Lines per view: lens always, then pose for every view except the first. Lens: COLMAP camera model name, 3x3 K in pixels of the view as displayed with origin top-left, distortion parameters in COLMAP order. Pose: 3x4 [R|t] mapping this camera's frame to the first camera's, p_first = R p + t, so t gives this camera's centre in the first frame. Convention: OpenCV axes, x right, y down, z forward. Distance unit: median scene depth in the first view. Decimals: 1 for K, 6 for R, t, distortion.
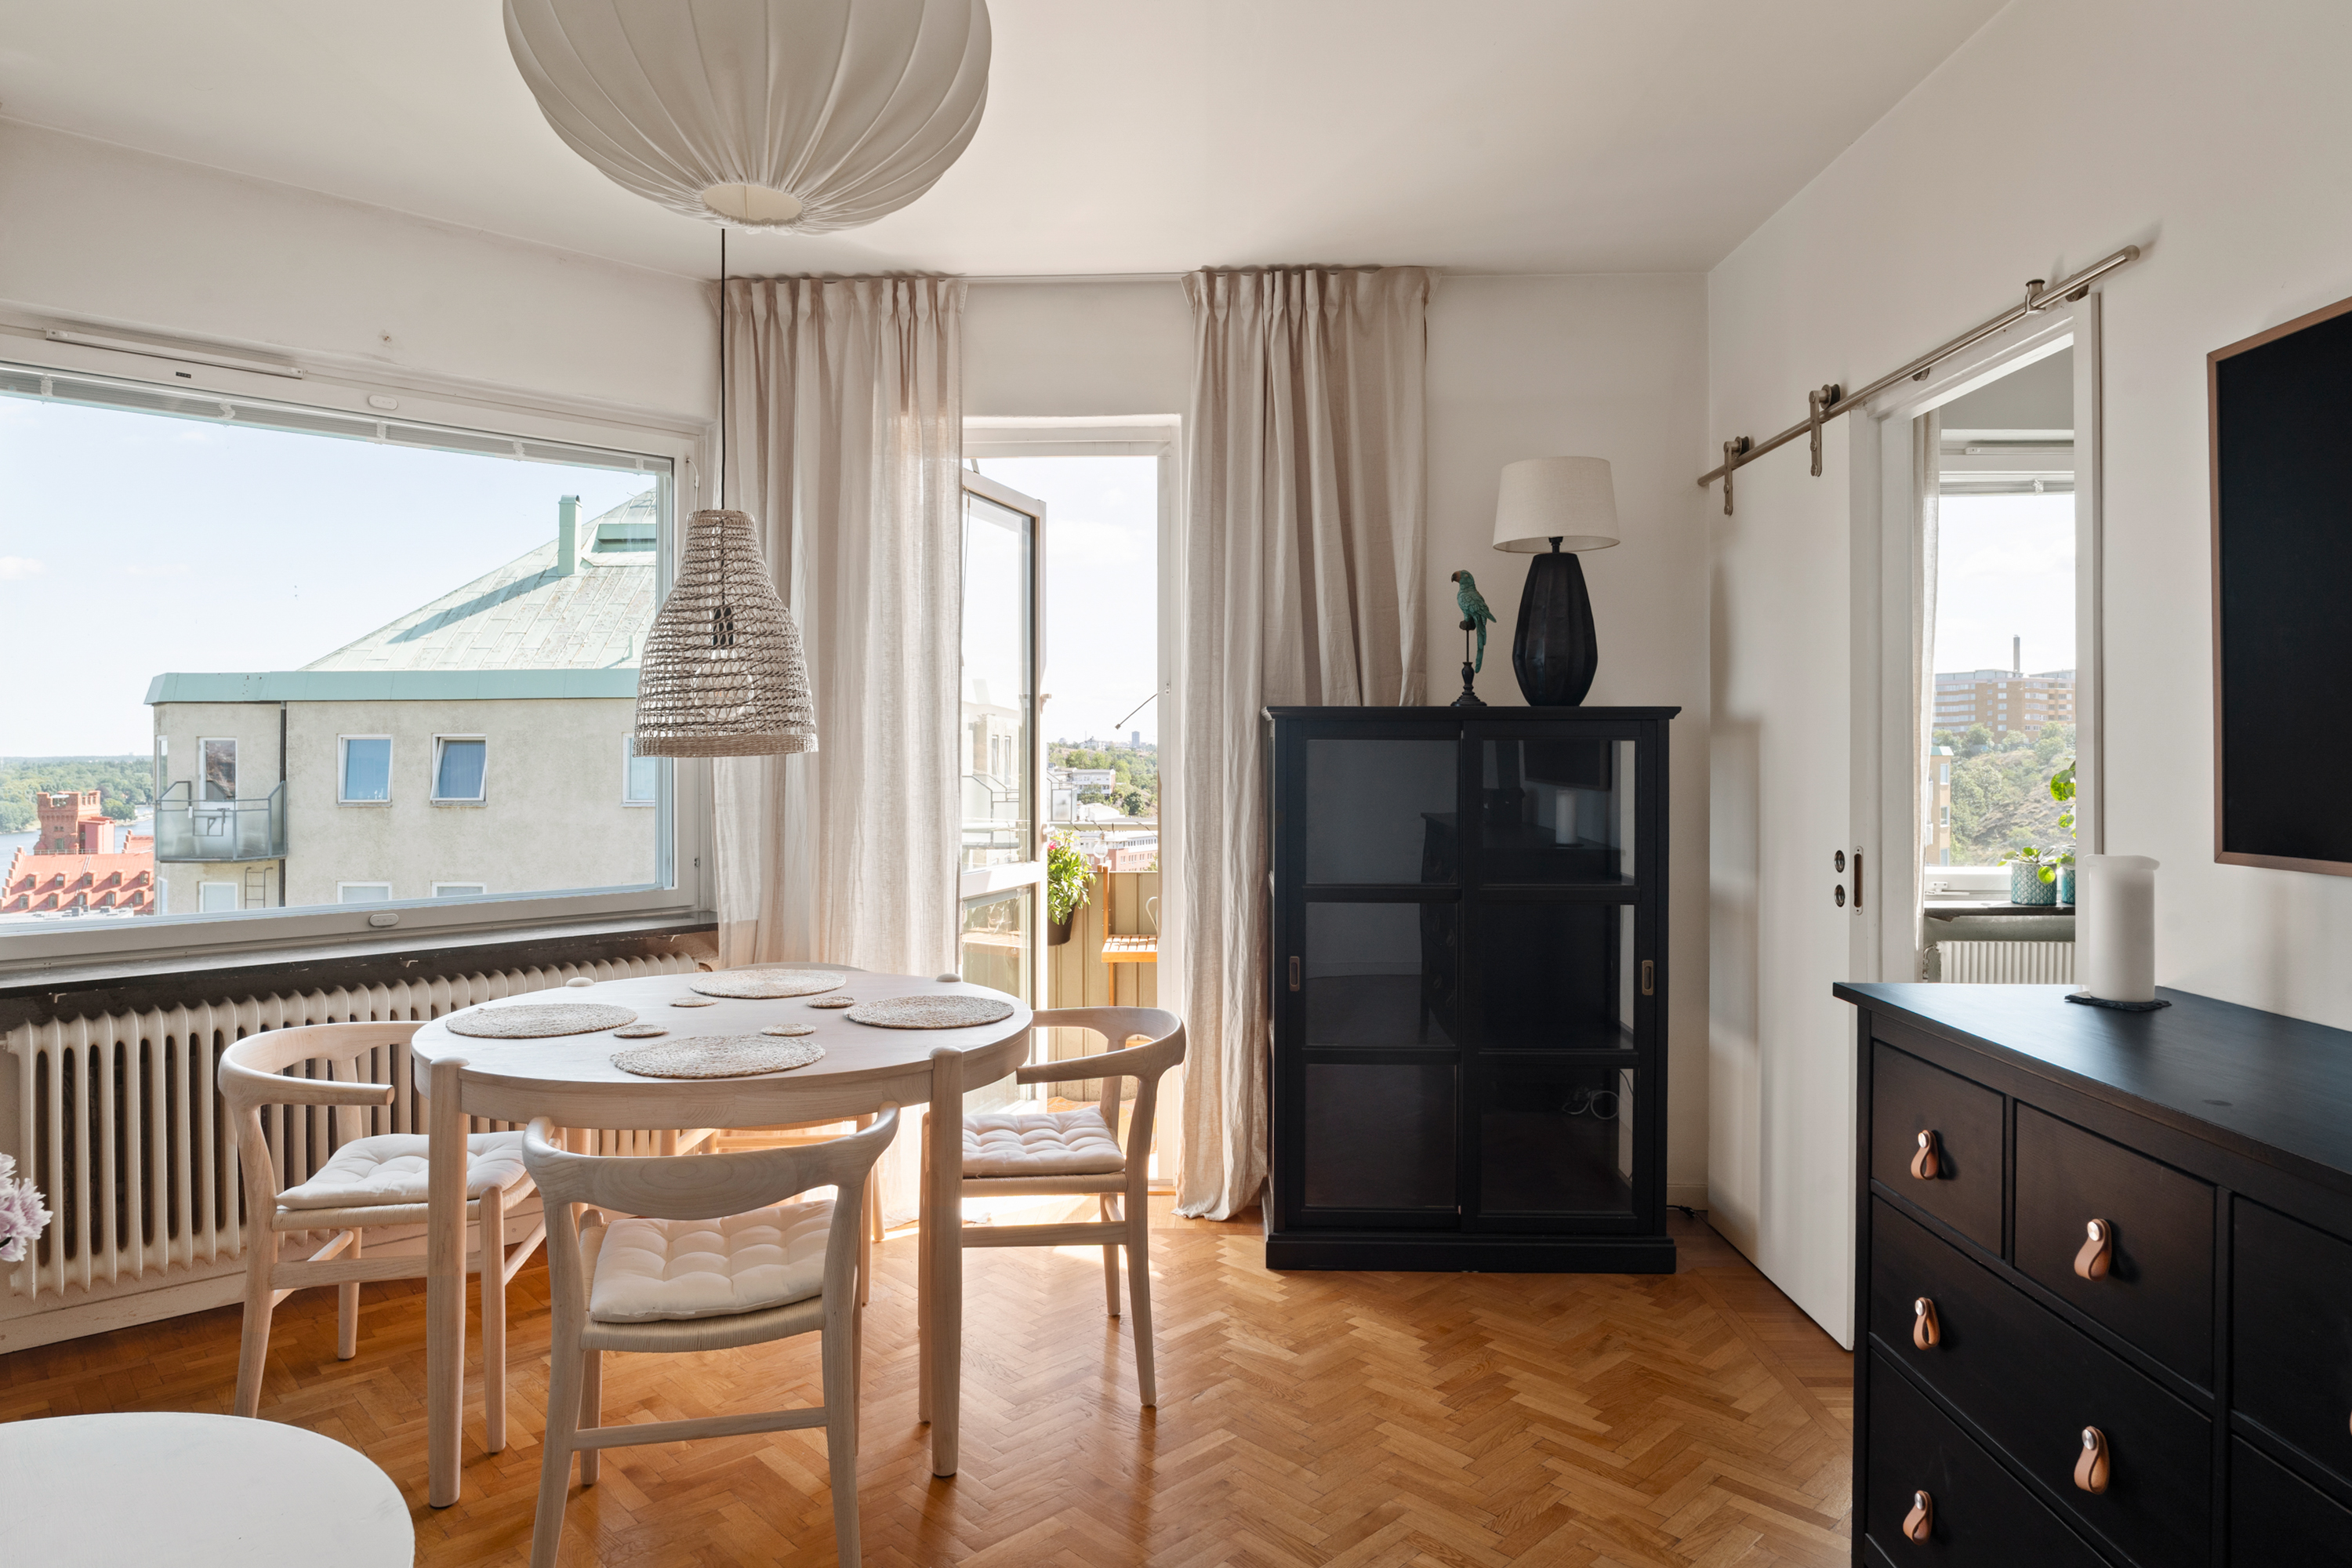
lens RADIAL K [[1395.3, 0, 1131.6], [0, 1395.3, 740.4], [0, 0, 1]] dist [-0.044528, 0.062462]
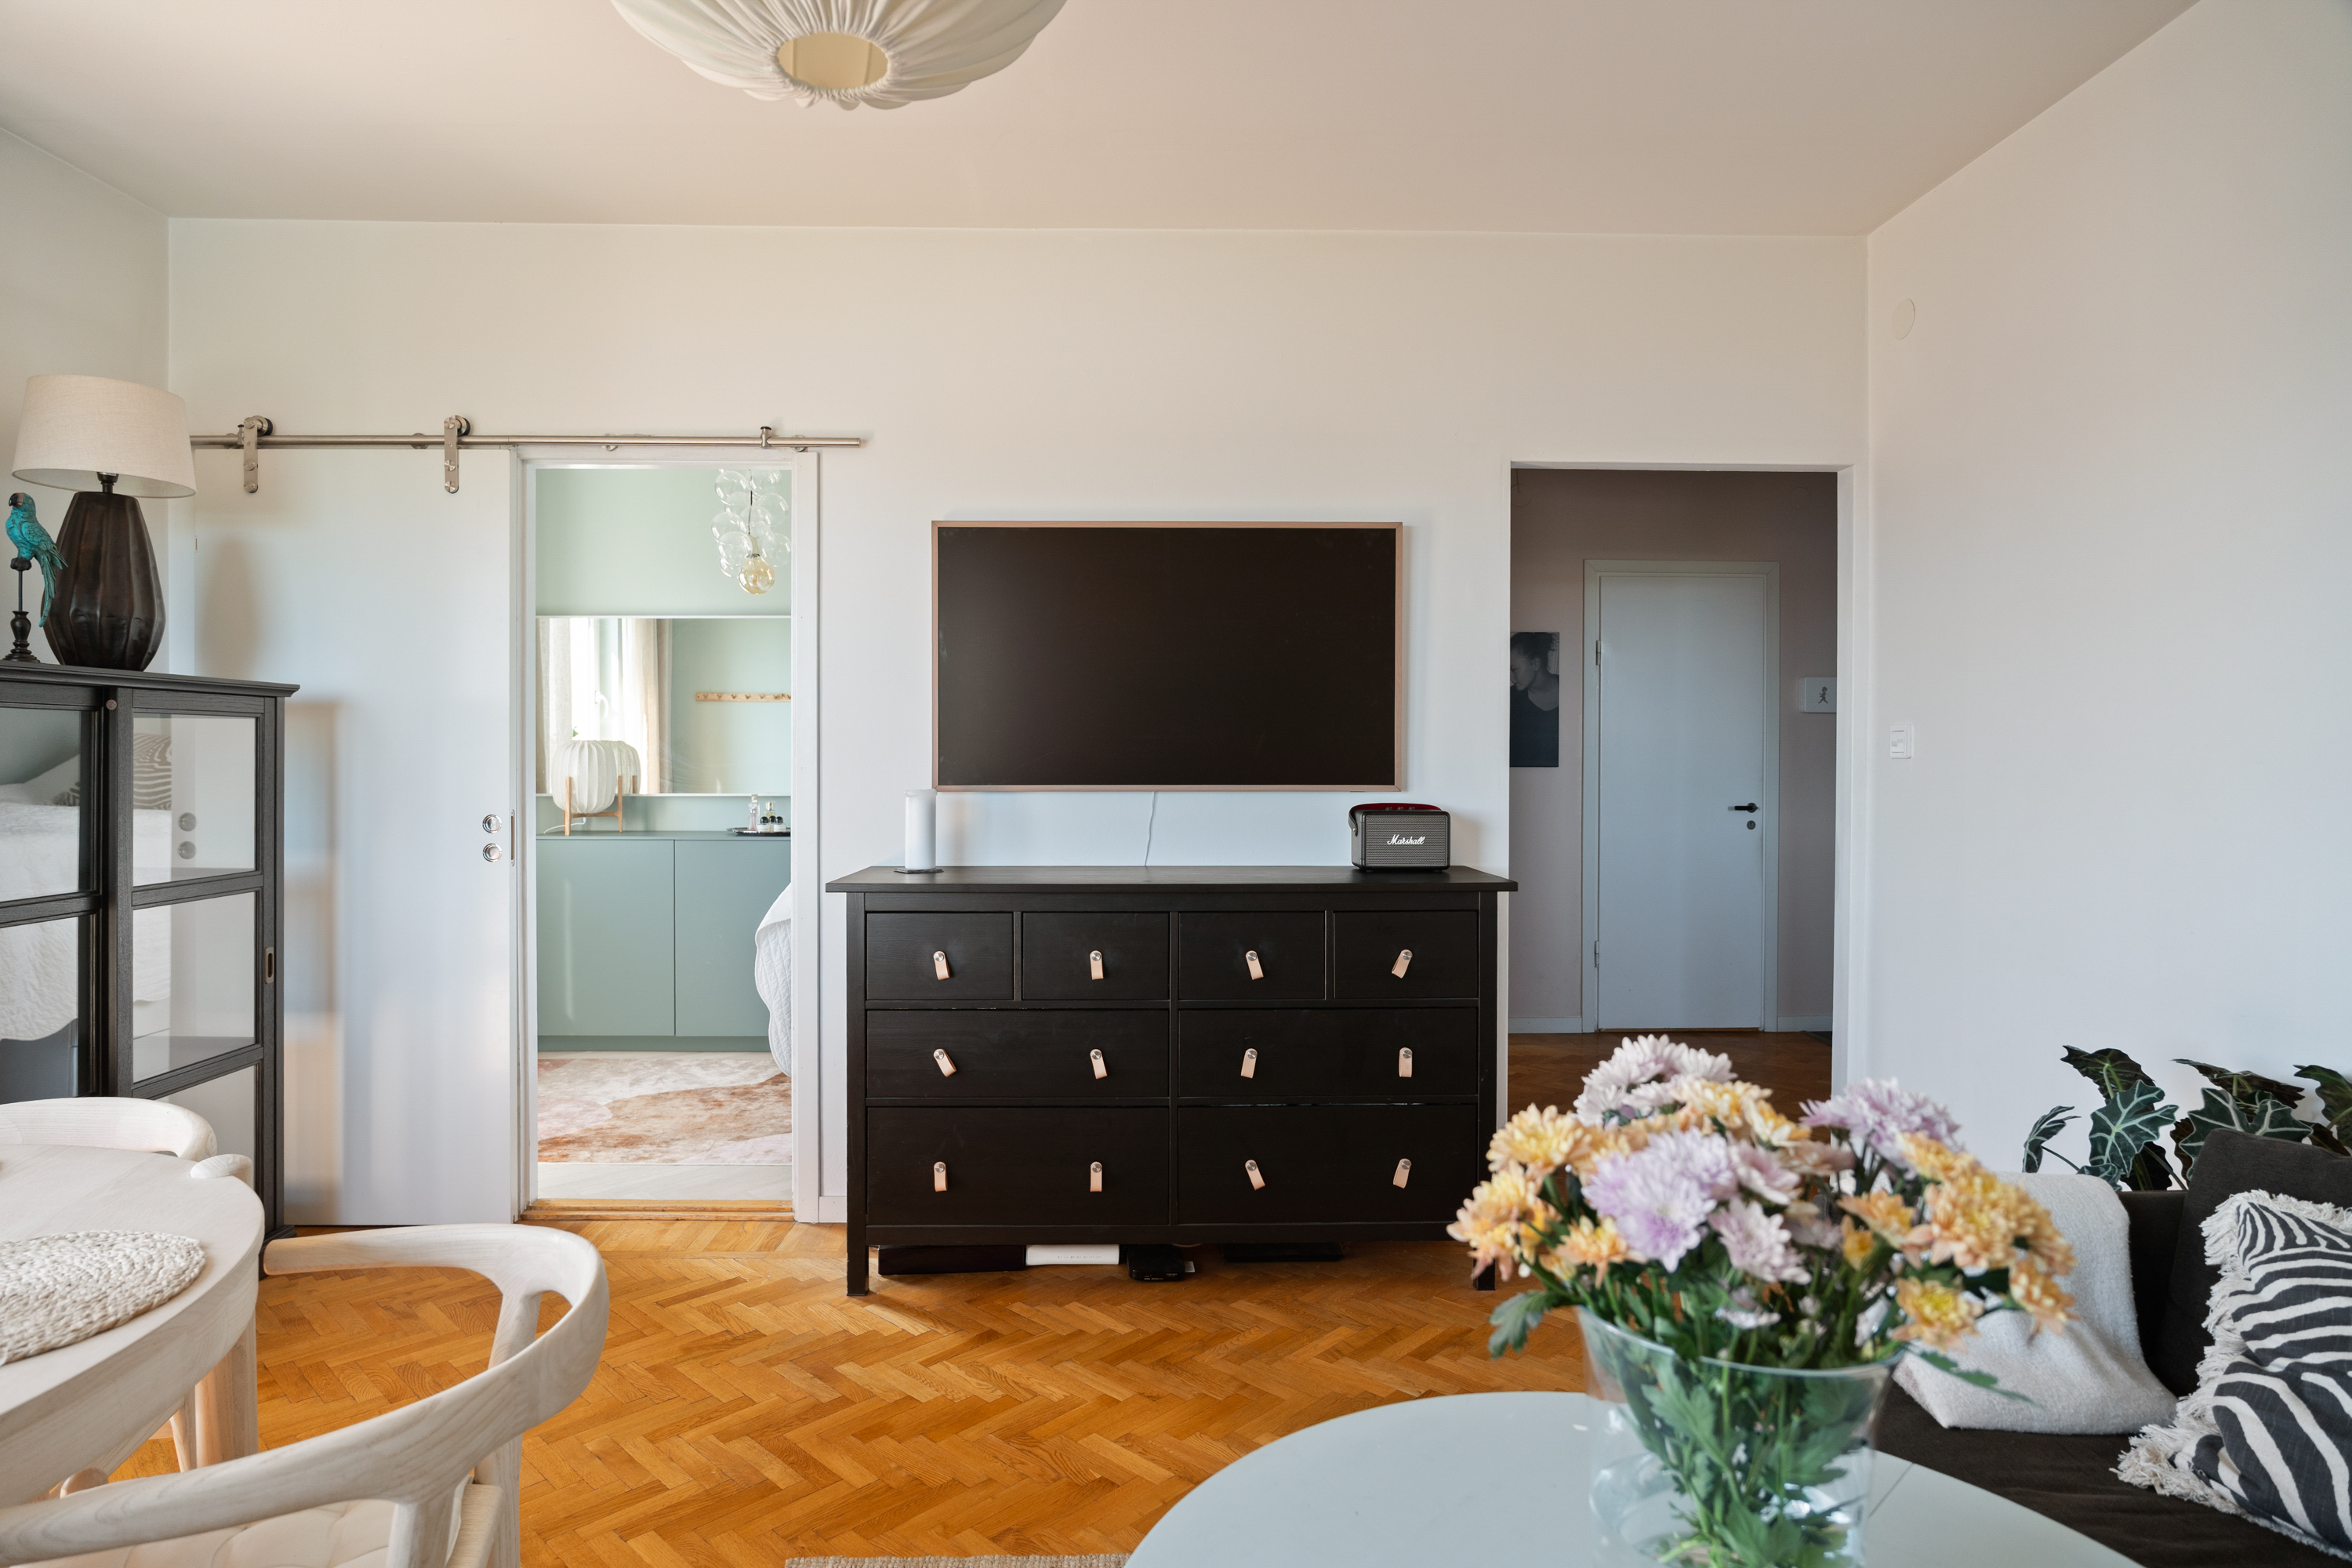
lens RADIAL K [[1294.6, 0, 1178.5], [0, 1294.6, 760.0], [0, 0, 1]] dist [-0.022259, 0.000053]
pose [[-0.065445, -0.005532, 0.997841, -0.510271], [-0.008799, 0.999949, 0.004967, 0.017499], [-0.997817, -0.008455, -0.065491, 0.399611]]
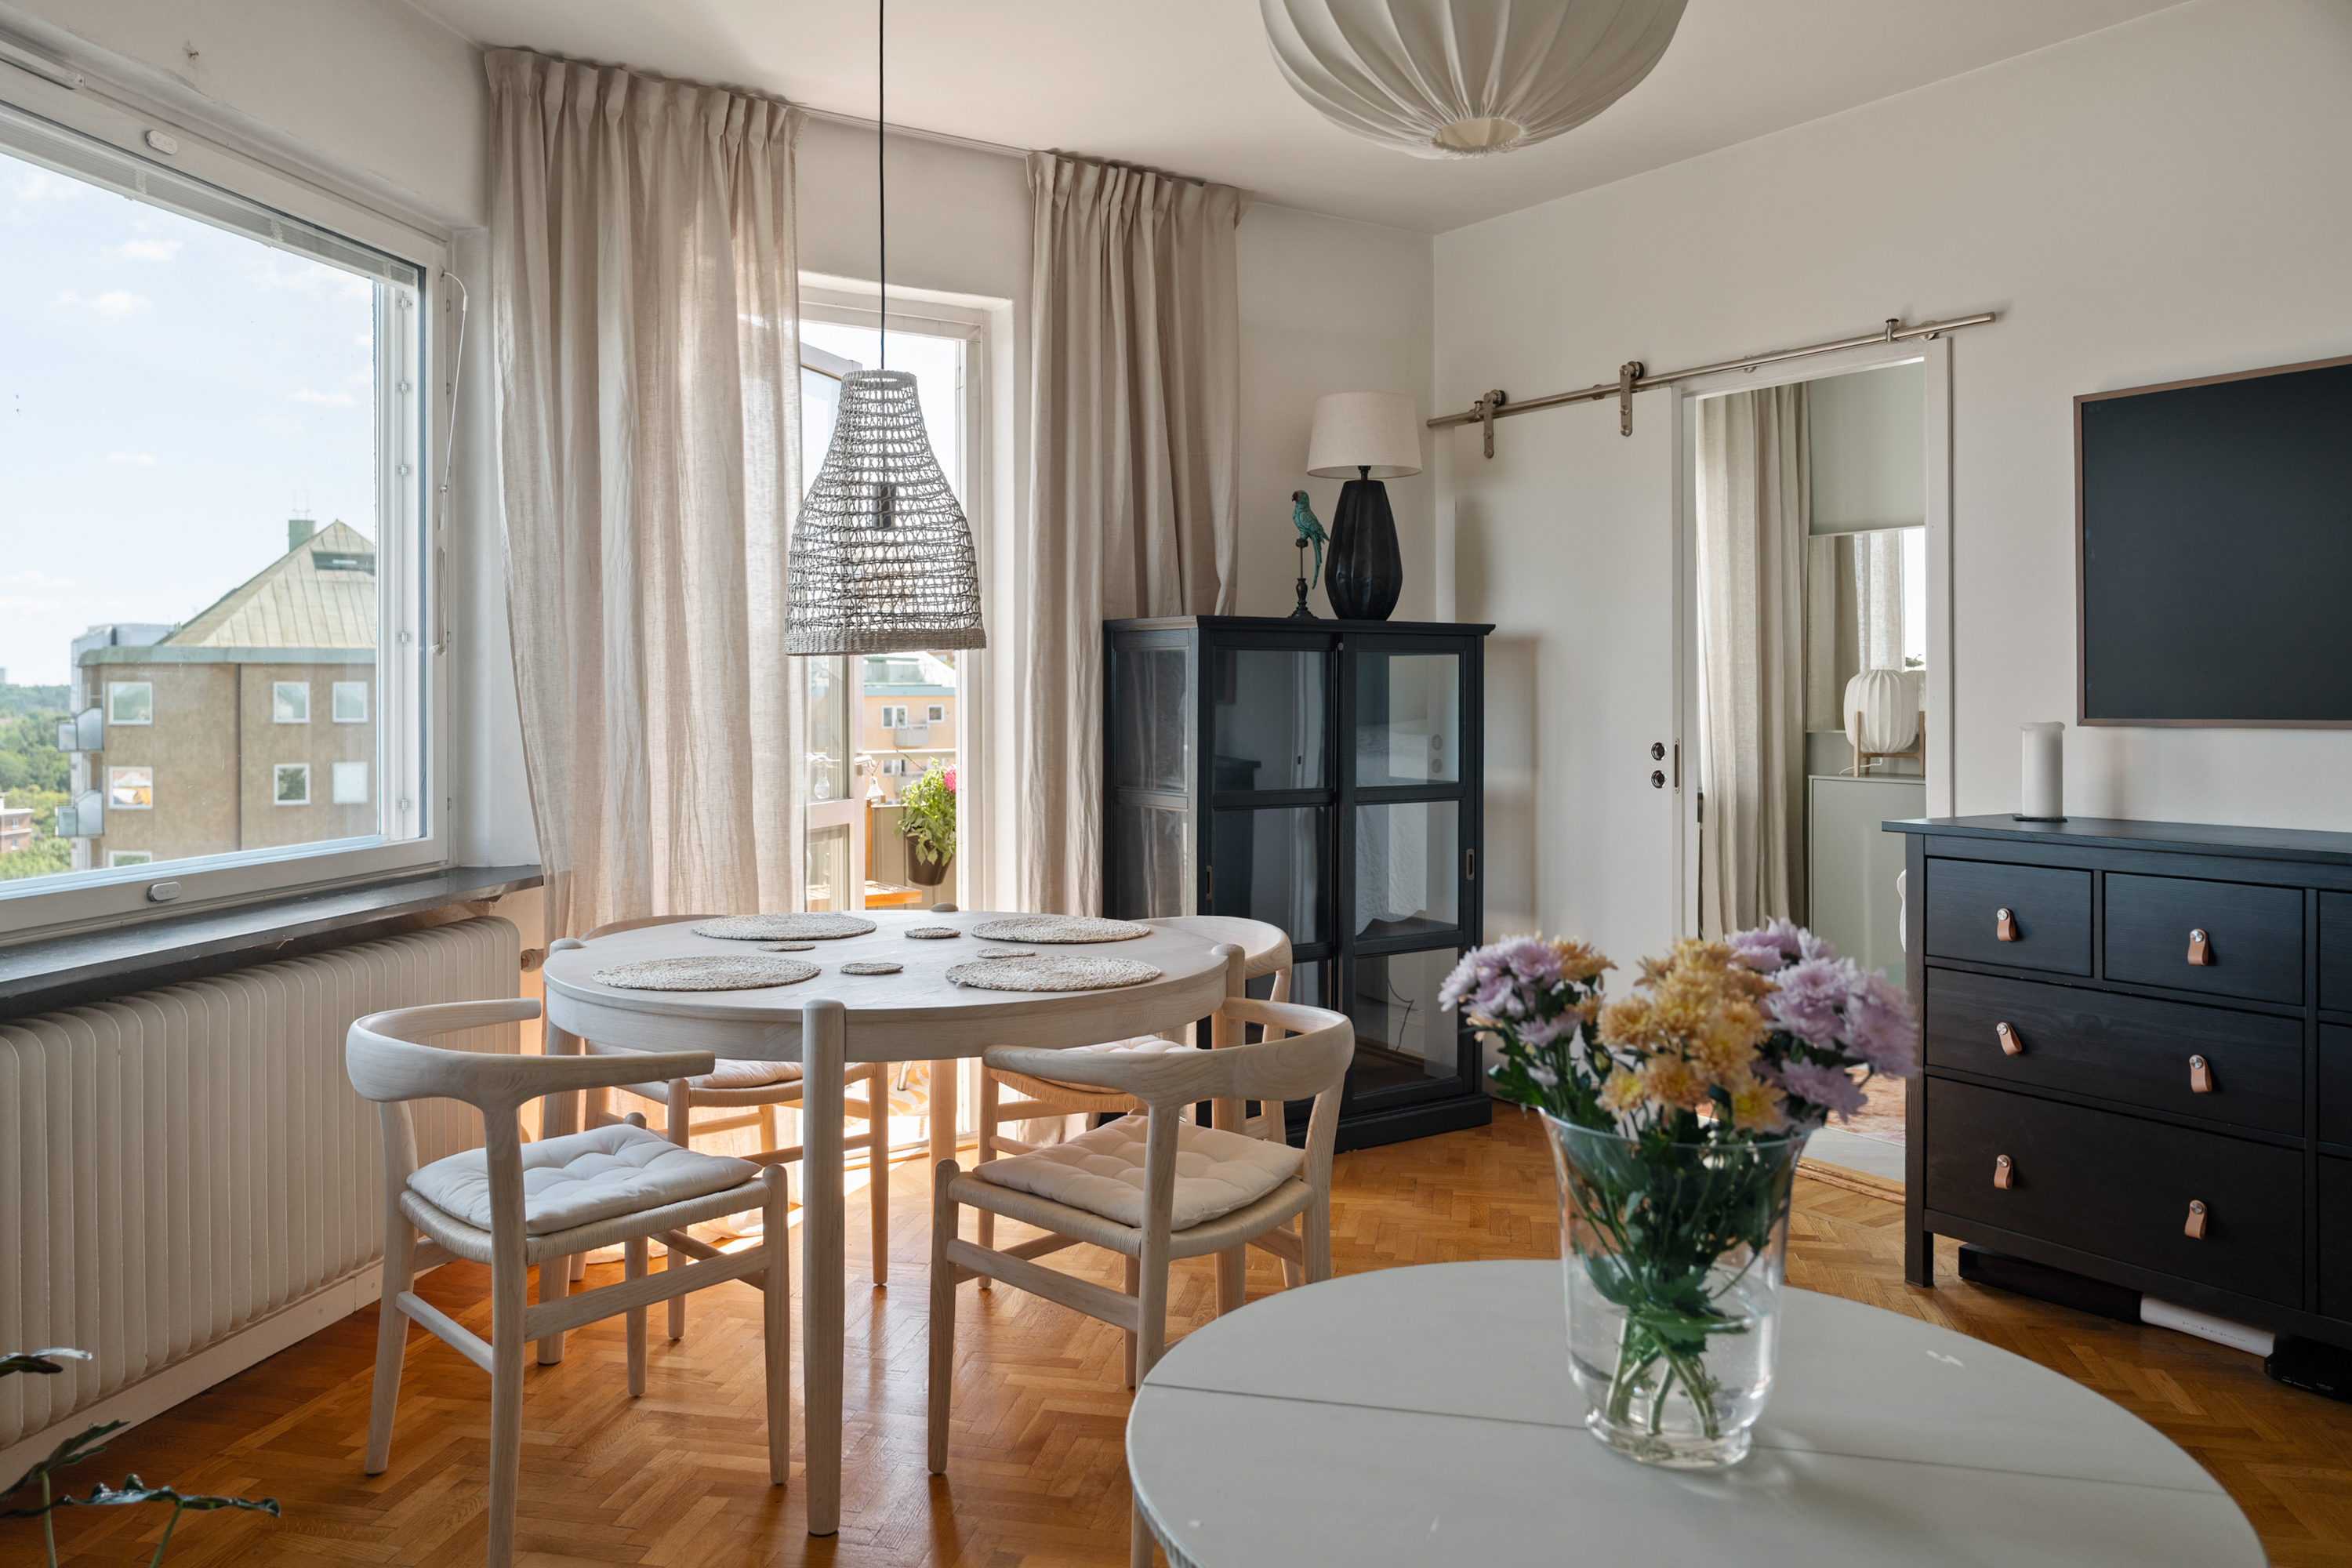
lens RADIAL K [[1693.5, 0, 1103.5], [0, 1693.5, 694.8], [0, 0, 1]] dist [0.001906, 0.000498]
pose [[0.822544, -0.001716, 0.568698, -0.607269], [-0.003170, 0.999966, 0.007601, 0.022041], [-0.568692, -0.008055, 0.822511, 0.034572]]
